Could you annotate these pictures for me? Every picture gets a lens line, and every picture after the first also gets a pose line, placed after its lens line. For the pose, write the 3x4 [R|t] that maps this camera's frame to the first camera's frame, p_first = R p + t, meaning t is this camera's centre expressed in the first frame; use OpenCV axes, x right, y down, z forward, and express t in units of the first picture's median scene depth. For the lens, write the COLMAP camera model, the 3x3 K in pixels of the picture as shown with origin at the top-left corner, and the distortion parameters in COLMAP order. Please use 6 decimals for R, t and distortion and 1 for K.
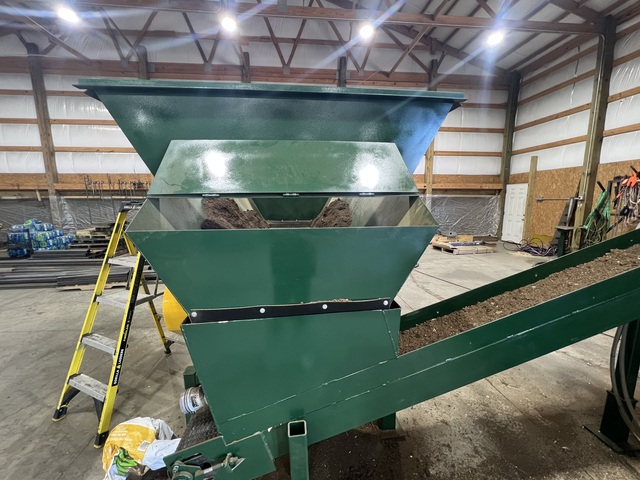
lens RADIAL K [[268.6, 0, 320.6], [0, 268.6, 238.6], [0, 0, 1]] dist [-0.001926, 0.000019]
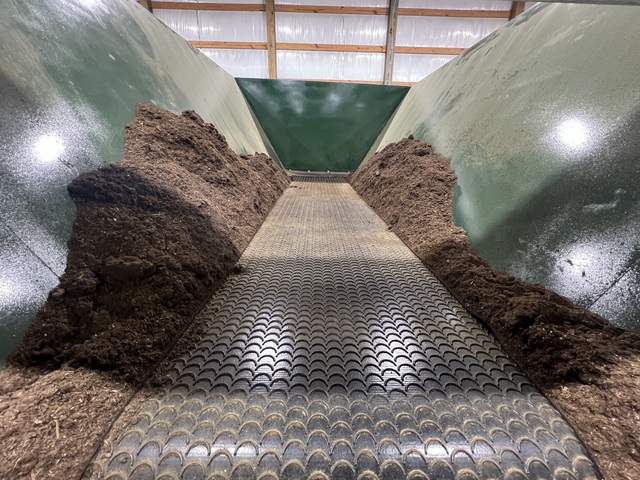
lens RADIAL K [[268.6, 0, 321.3], [0, 268.6, 238.1], [0, 0, 1]] dist [-0.001926, 0.000019]
pose [[0.994924, 0.057081, -0.082875, -0.028963], [-0.041527, 0.983054, 0.178552, -0.014909], [0.091663, -0.174204, 0.980434, 0.189953]]
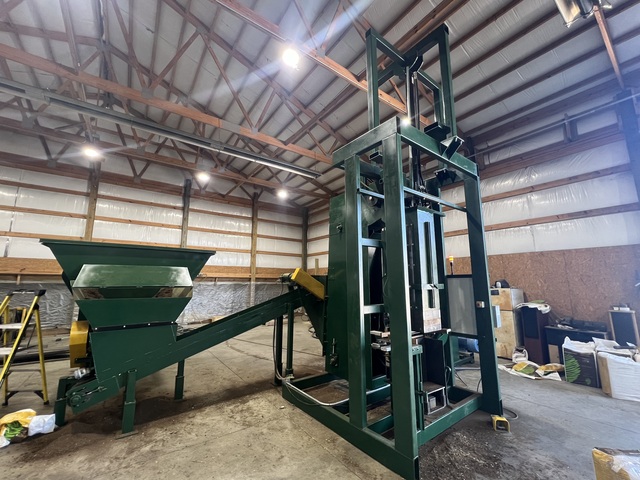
lens RADIAL K [[268.6, 0, 320.1], [0, 268.6, 240.0], [0, 0, 1]] dist [-0.001926, 0.000019]
pose [[0.865583, 0.086452, 0.493247, 0.020171], [0.066810, 0.956243, -0.284845, 0.059178], [-0.496289, 0.279511, 0.821931, -0.487637]]
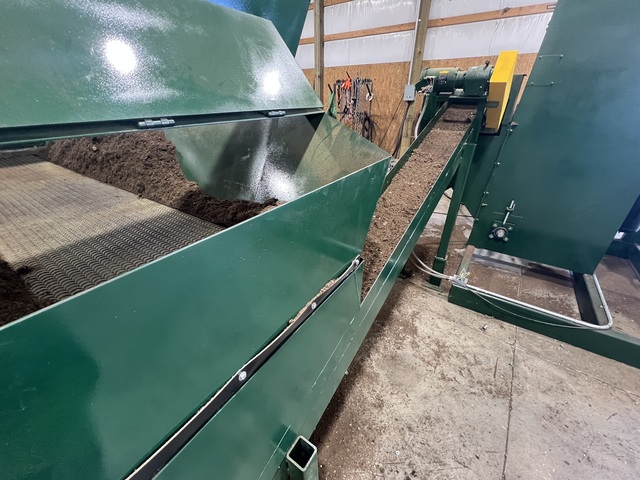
lens RADIAL K [[268.6, 0, 320.9], [0, 268.6, 239.0], [0, 0, 1]] dist [-0.001926, 0.000019]
pose [[0.656646, -0.352894, 0.666545, -0.064131], [0.110463, 0.919248, 0.377863, -0.027003], [-0.746066, -0.174494, 0.642602, 0.103634]]
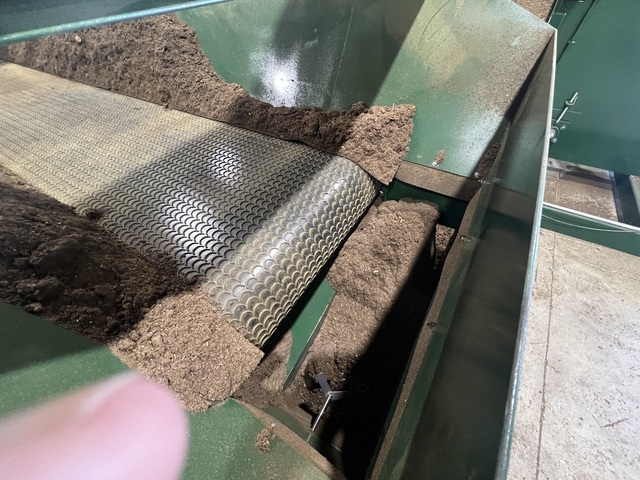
lens RADIAL K [[268.6, 0, 319.2], [0, 268.6, 239.1], [0, 0, 1]] dist [-0.001926, 0.000019]
pose [[0.616556, -0.585559, 0.526288, -0.085885], [0.139429, 0.739105, 0.659001, -0.030740], [-0.774866, -0.332932, 0.537344, 0.167666]]
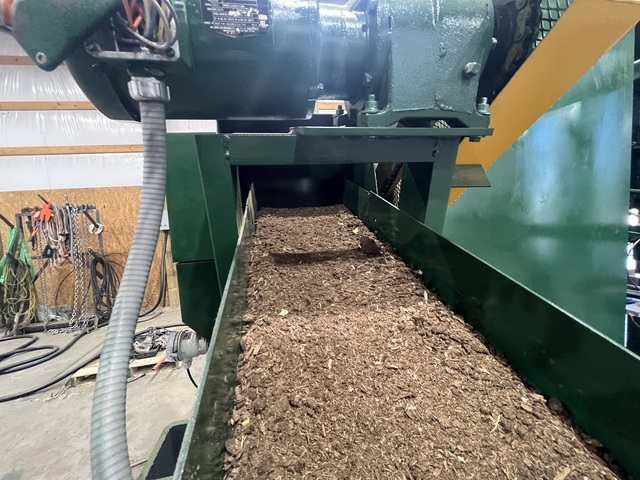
lens RADIAL K [[268.6, 0, 321.9], [0, 268.6, 238.5], [0, 0, 1]] dist [-0.001926, 0.000019]
pose [[-0.068999, -0.064858, 0.995506, 0.281652], [0.210164, 0.974545, 0.078059, -0.030768], [-0.975228, 0.214605, -0.053611, 0.234770]]
